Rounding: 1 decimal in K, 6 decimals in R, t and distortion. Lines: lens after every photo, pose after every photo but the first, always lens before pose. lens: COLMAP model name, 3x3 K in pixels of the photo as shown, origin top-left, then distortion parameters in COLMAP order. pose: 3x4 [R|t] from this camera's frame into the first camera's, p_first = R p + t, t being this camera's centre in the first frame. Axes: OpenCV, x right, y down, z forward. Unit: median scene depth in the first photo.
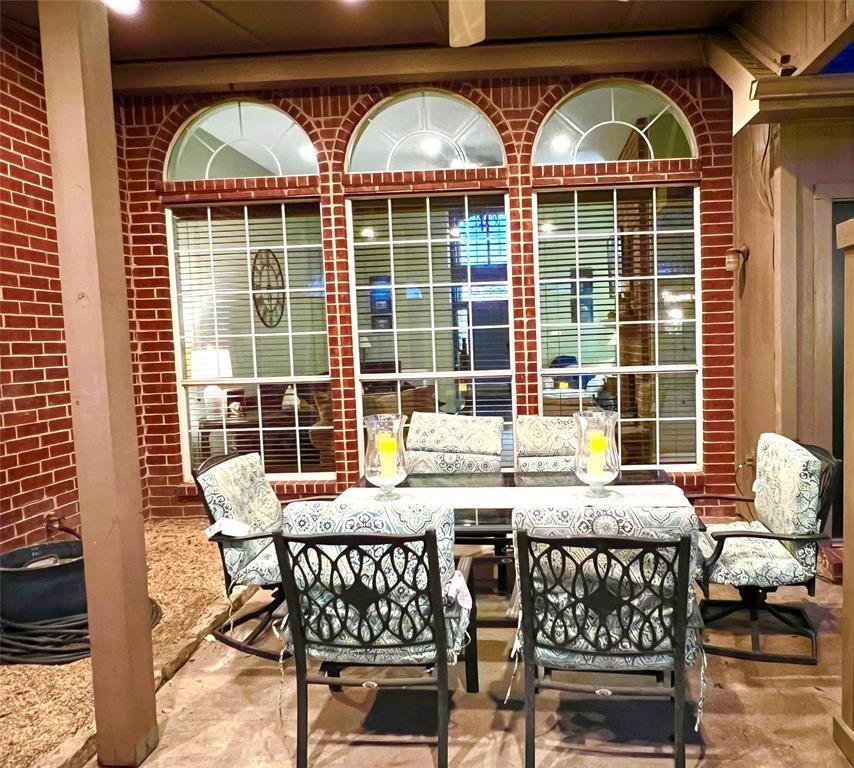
lens RADIAL K [[825.3, 0, 427.0], [0, 825.3, 384.0], [0, 0, 1]] dist [-0.185126, 0.000562]
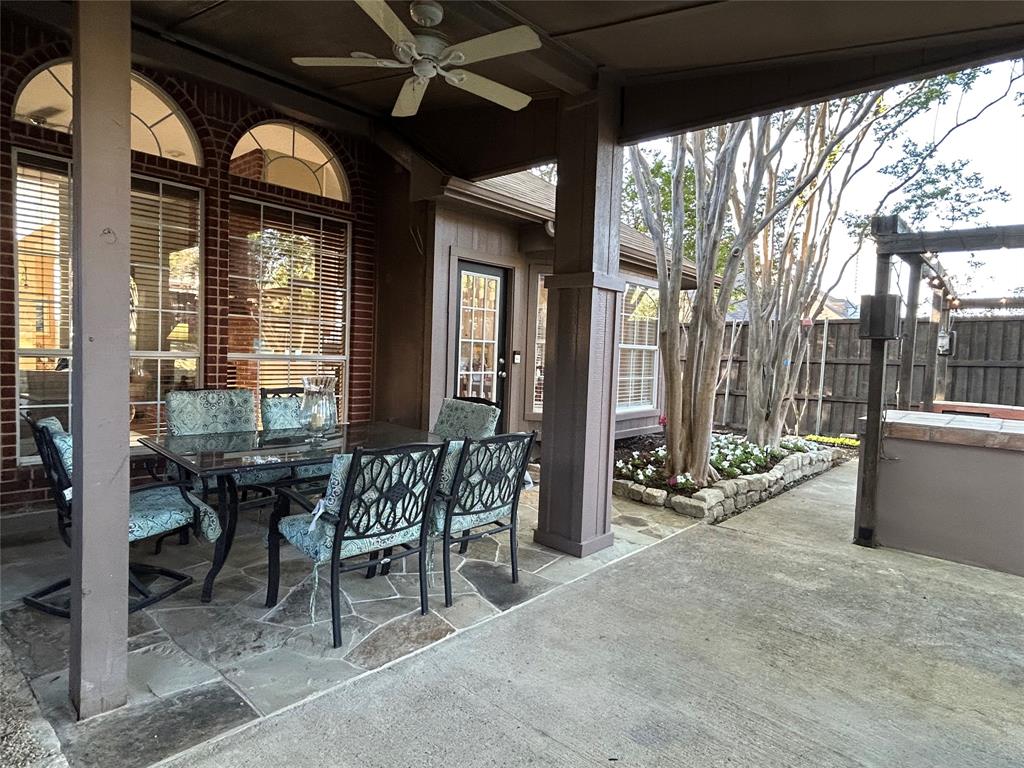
lens RADIAL K [[560.8, 0, 512.0], [0, 560.8, 384.0], [0, 0, 1]] dist [0.002002, 0.000321]
pose [[0.554126, 0.004816, 0.832419, -0.514640], [-0.021235, 0.999740, 0.008352, 0.052154], [-0.832162, -0.022304, 0.554084, 0.249706]]
